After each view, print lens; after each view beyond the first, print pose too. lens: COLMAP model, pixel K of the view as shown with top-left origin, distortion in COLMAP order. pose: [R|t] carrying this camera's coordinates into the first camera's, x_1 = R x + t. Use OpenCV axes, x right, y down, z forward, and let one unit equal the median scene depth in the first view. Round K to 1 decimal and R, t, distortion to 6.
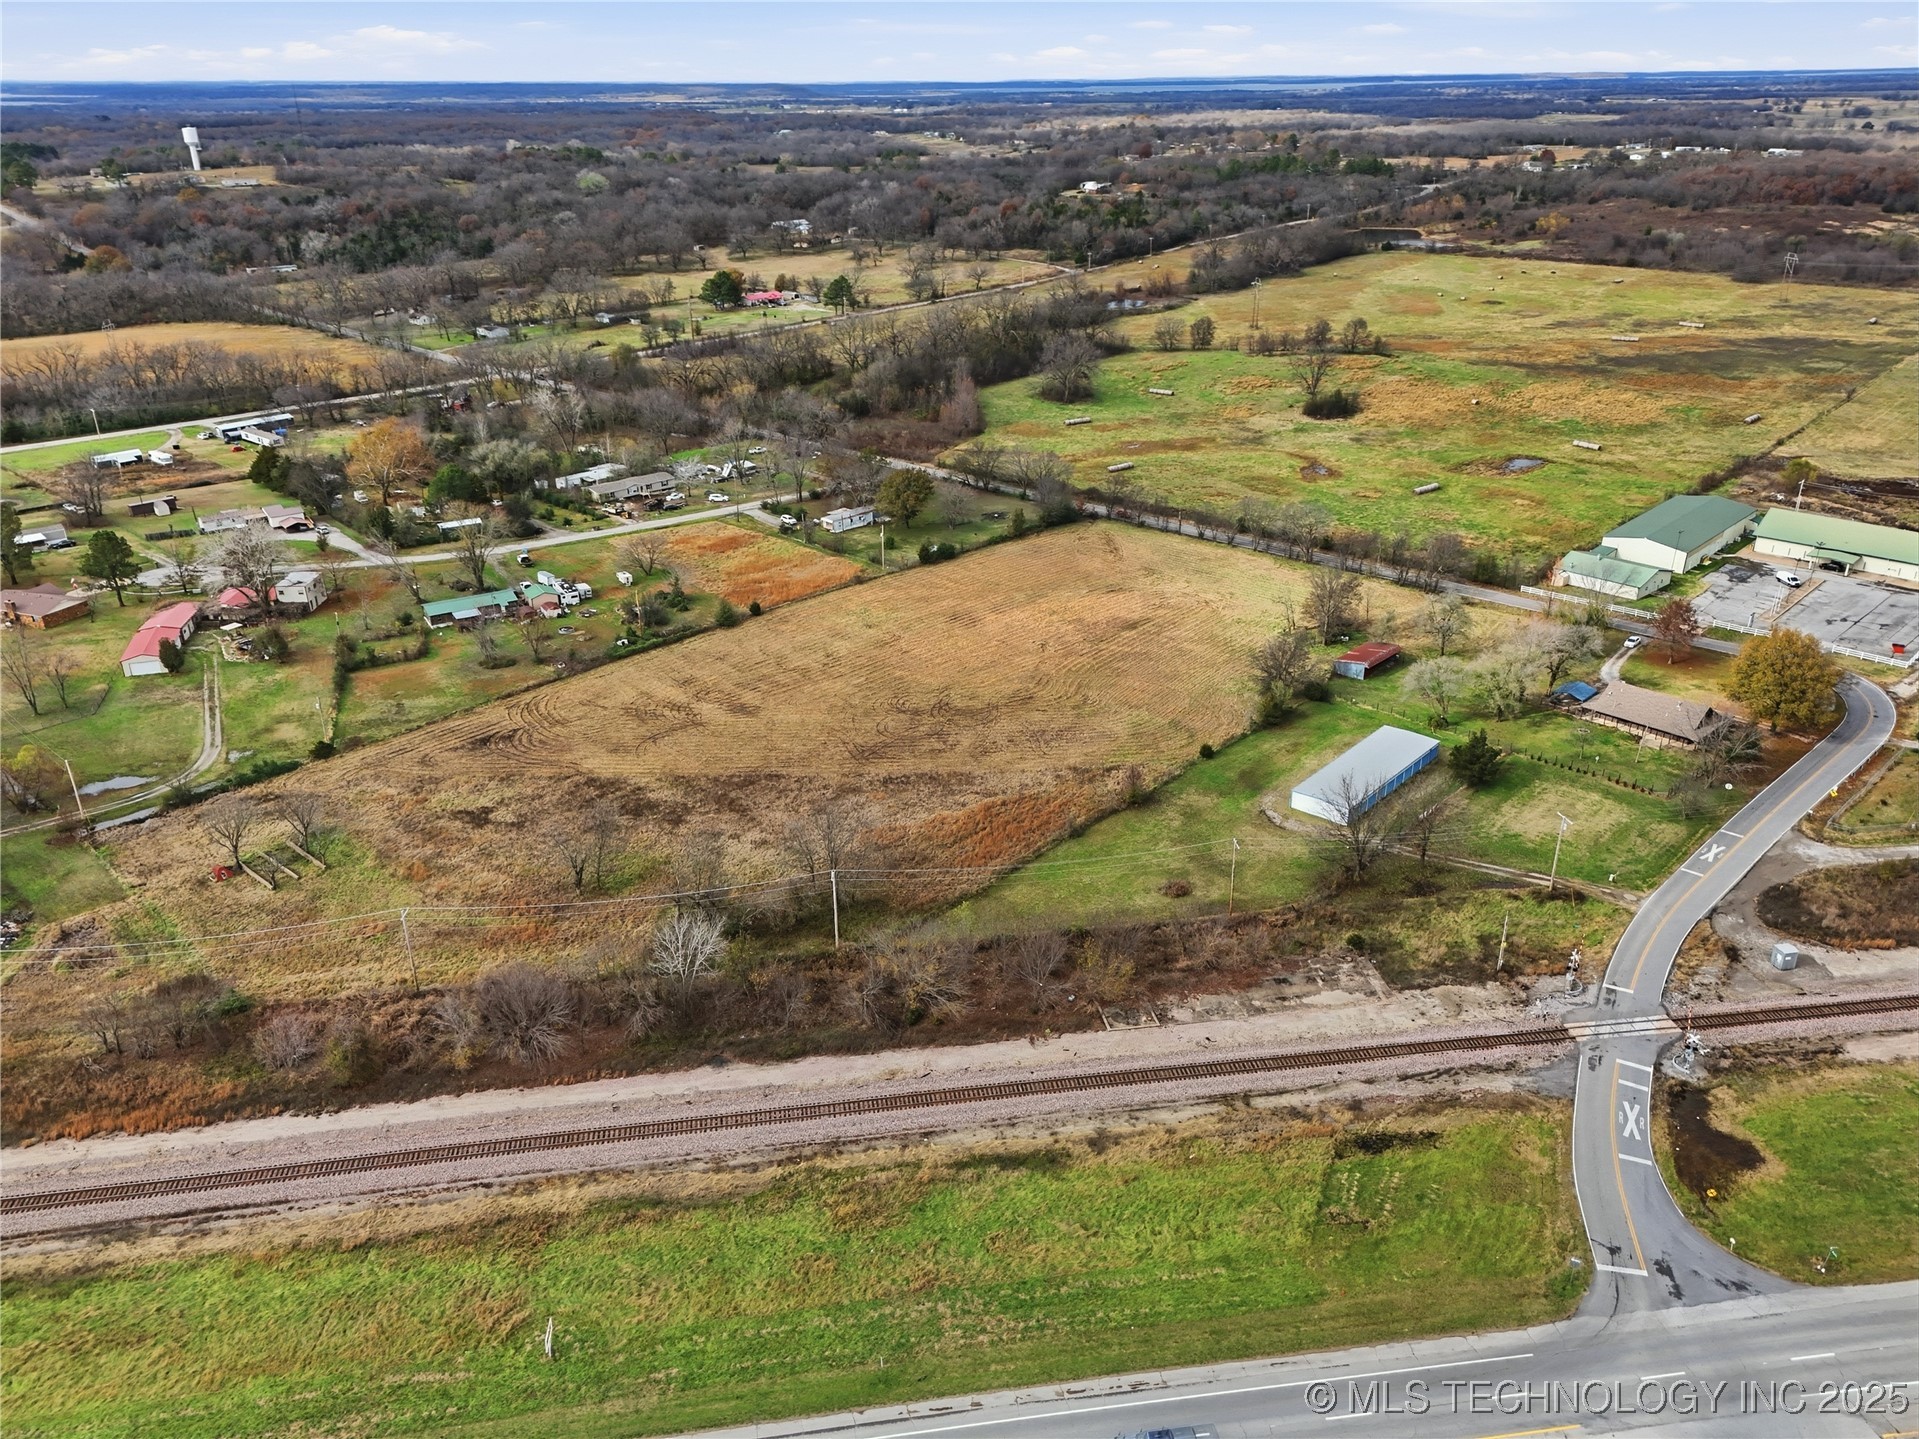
lens RADIAL K [[1409.3, 0, 963.7], [0, 1409.3, 717.8], [0, 0, 1]] dist [0.072843, -0.063248]
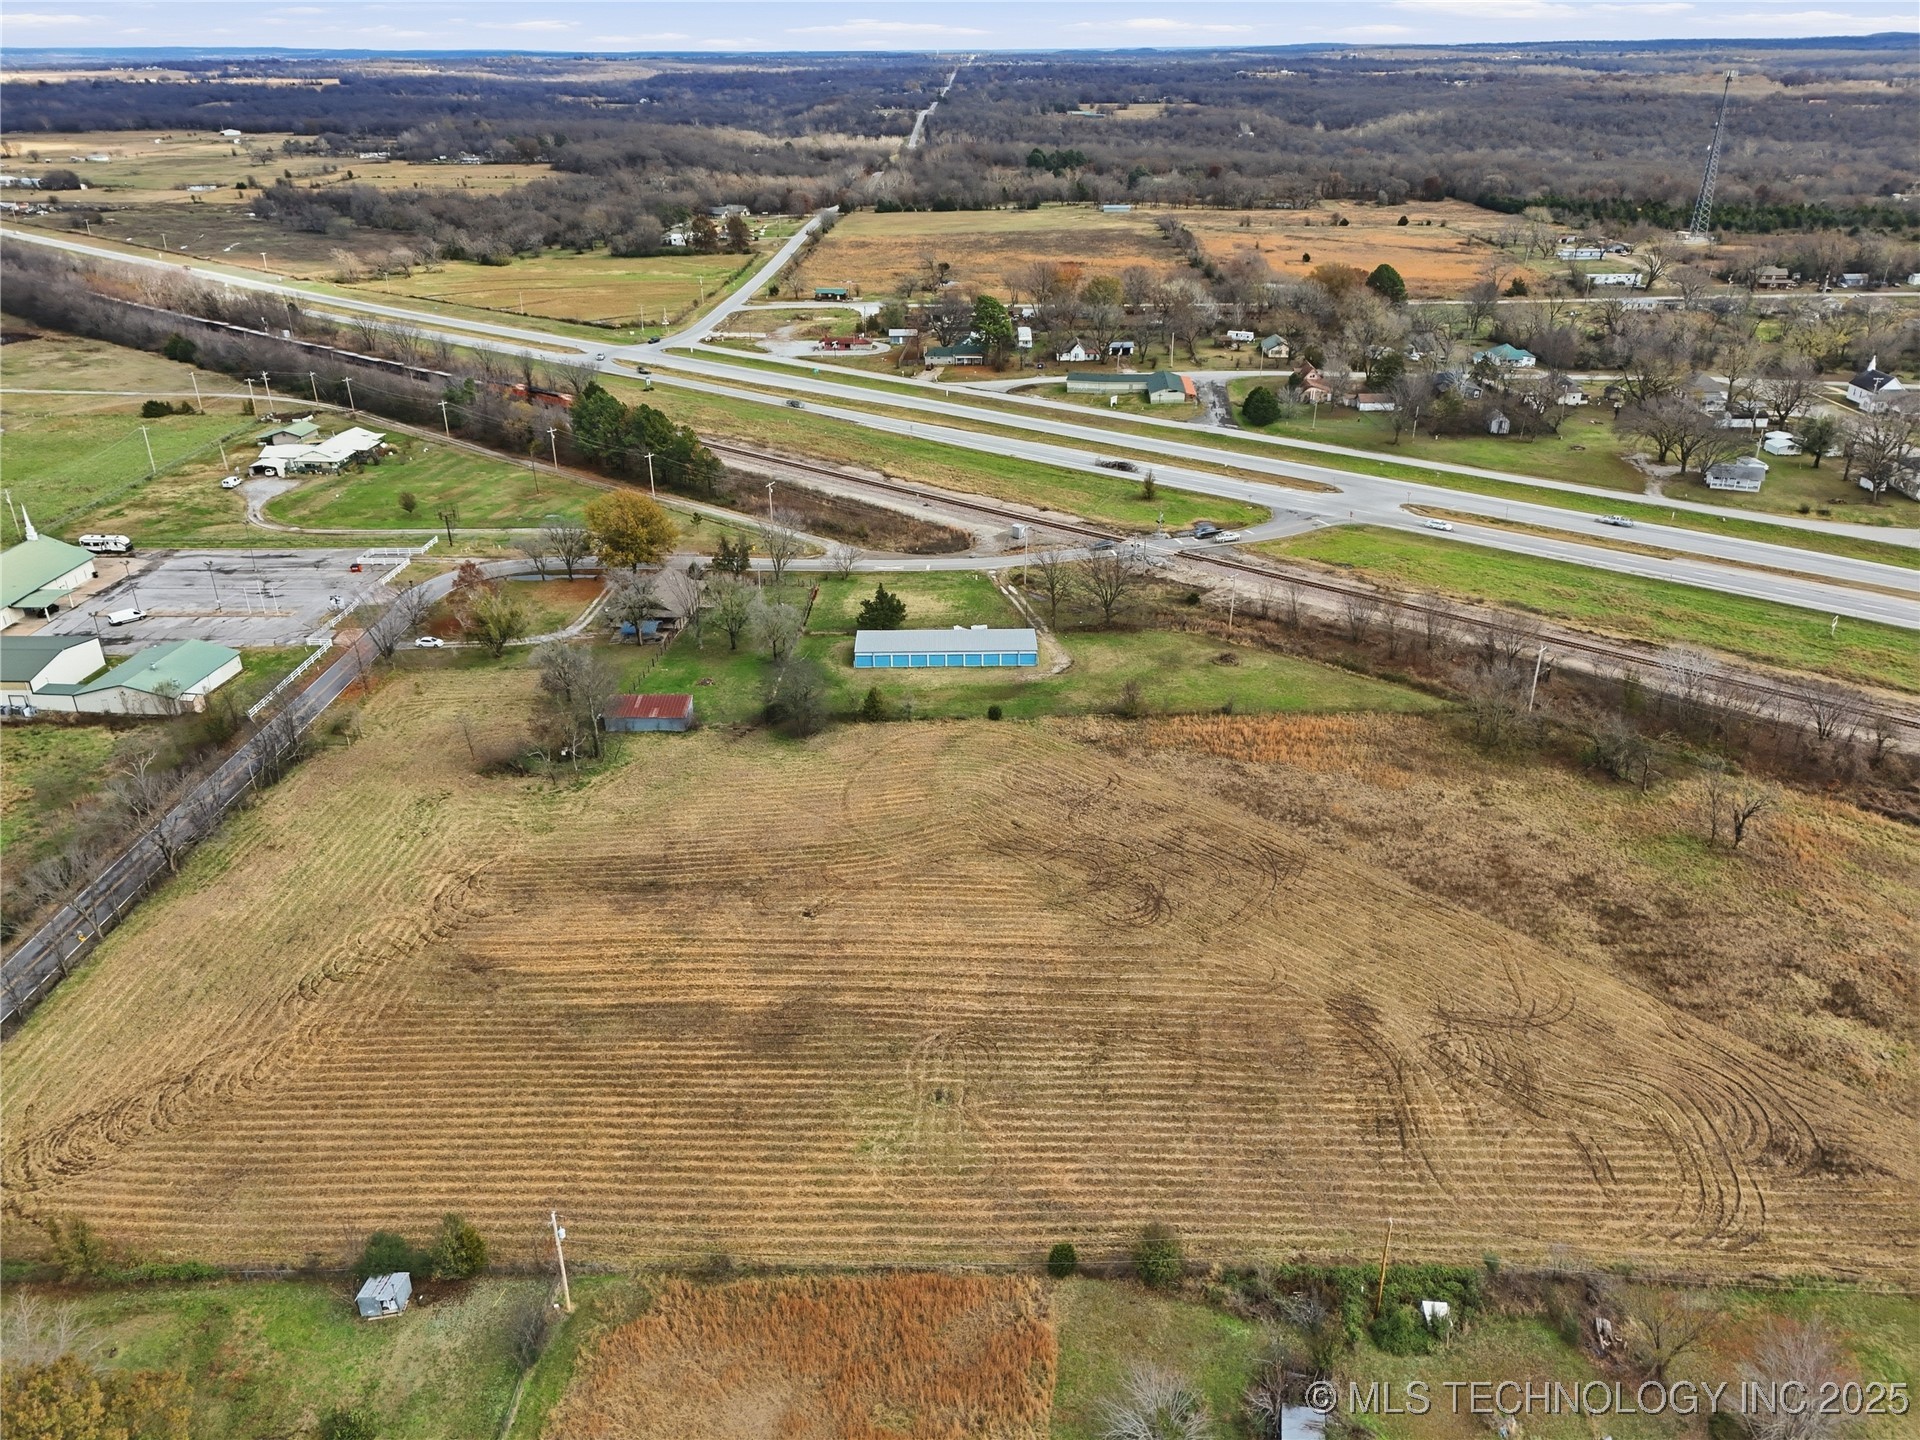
lens RADIAL K [[1410.0, 0, 966.4], [0, 1410.0, 716.1], [0, 0, 1]] dist [0.072843, -0.063248]
pose [[-0.666478, -0.308433, 0.678732, -0.522538], [0.316277, 0.707449, 0.632049, -0.661574], [-0.675112, 0.635913, -0.373949, 1.567516]]
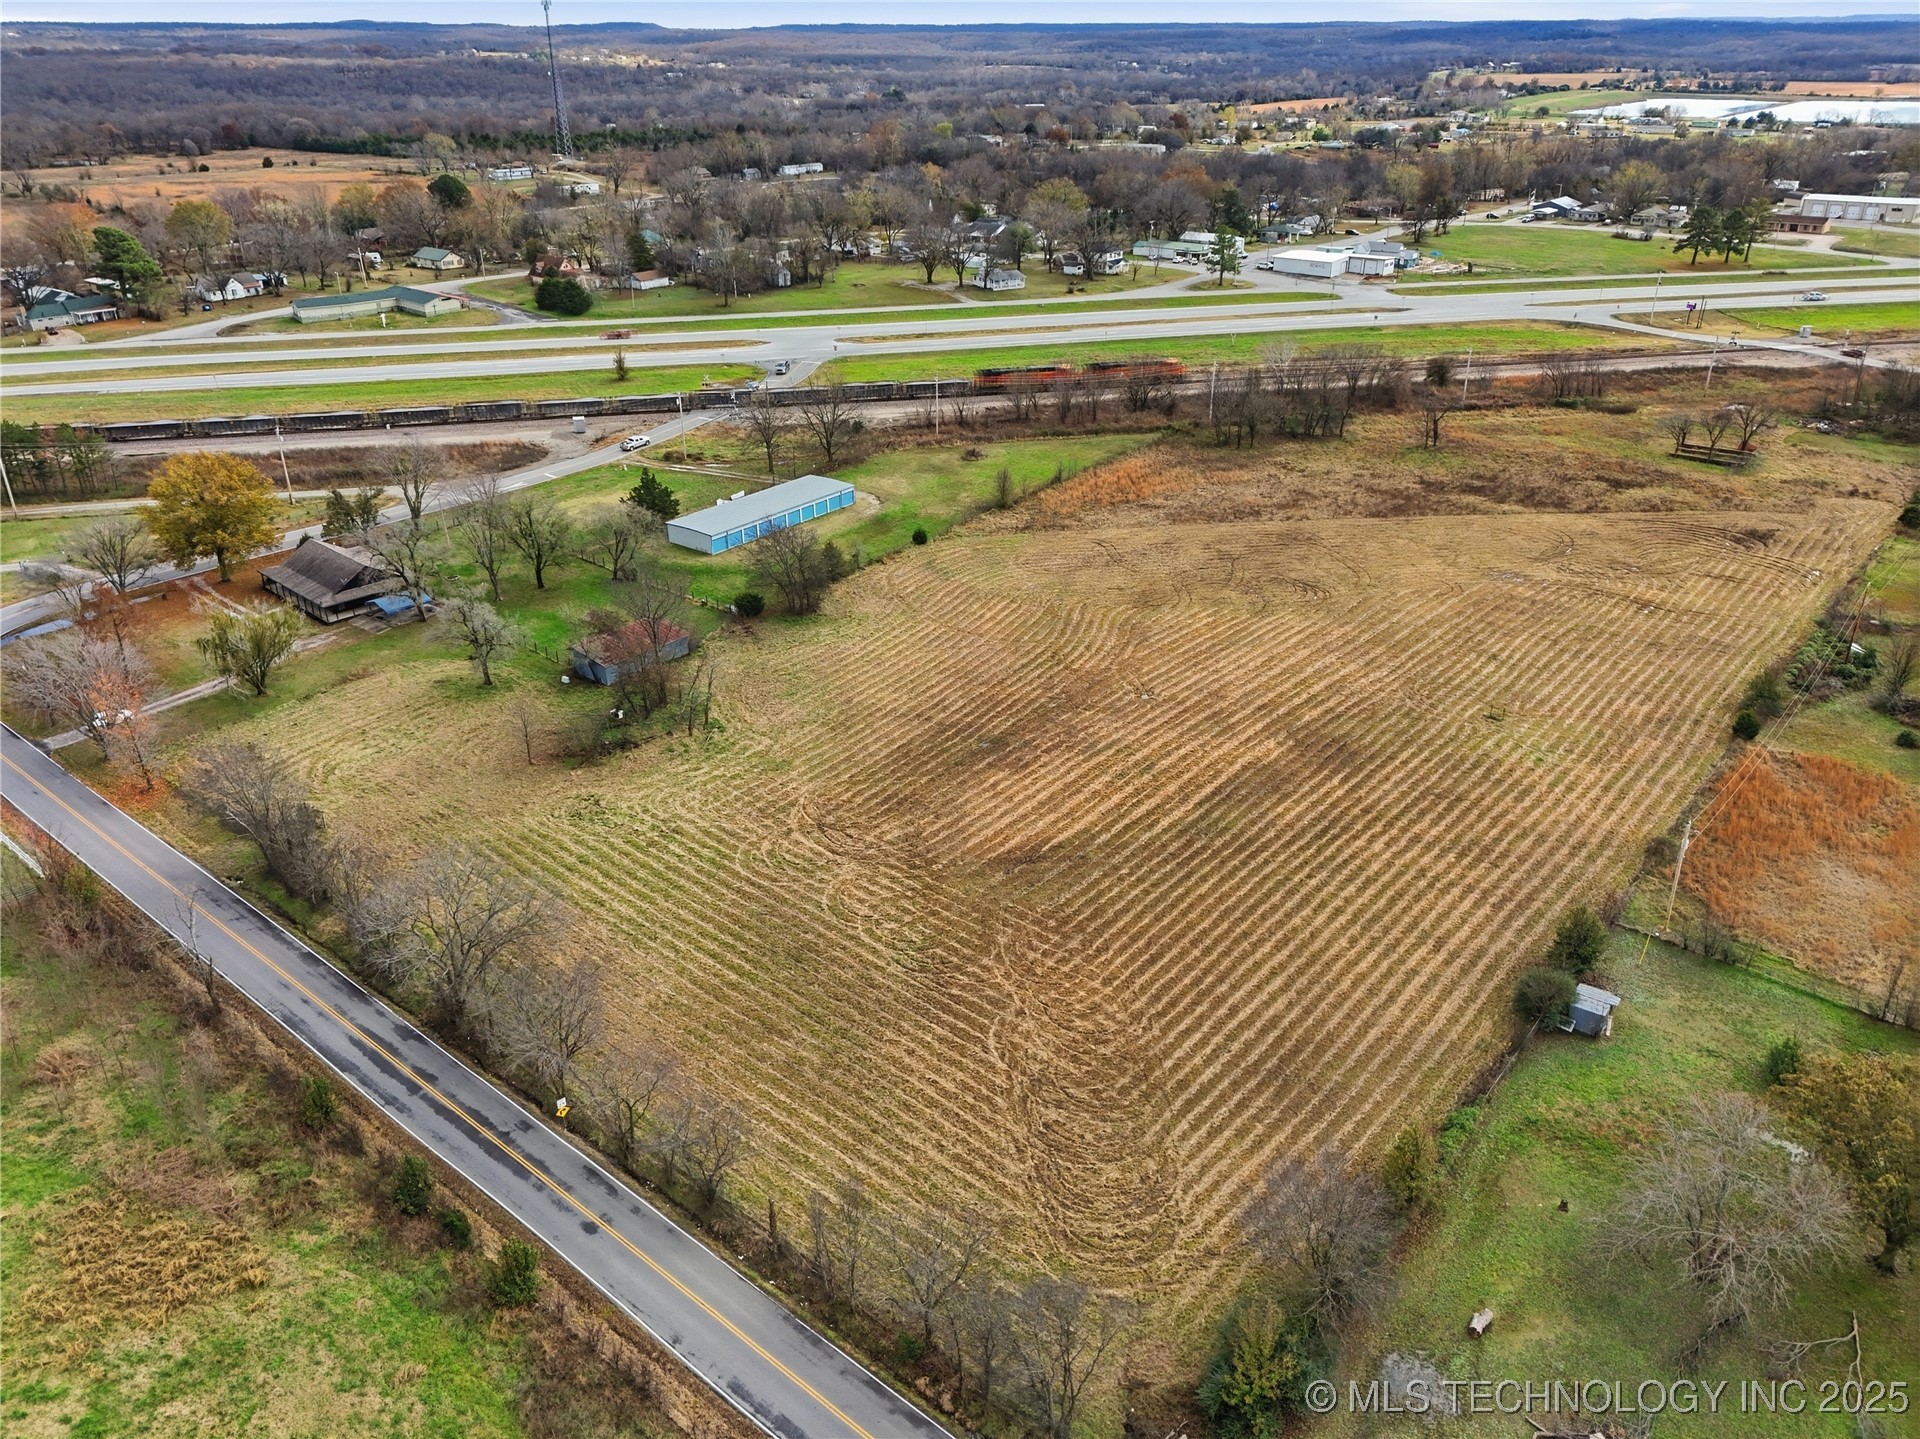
lens RADIAL K [[1410.0, 0, 964.3], [0, 1410.0, 722.4], [0, 0, 1]] dist [0.072843, -0.063248]
pose [[-0.997815, 0.040549, -0.052169, 0.224859], [-0.014449, 0.636536, 0.771112, -0.679285], [0.064475, 0.770181, -0.634559, 1.904970]]
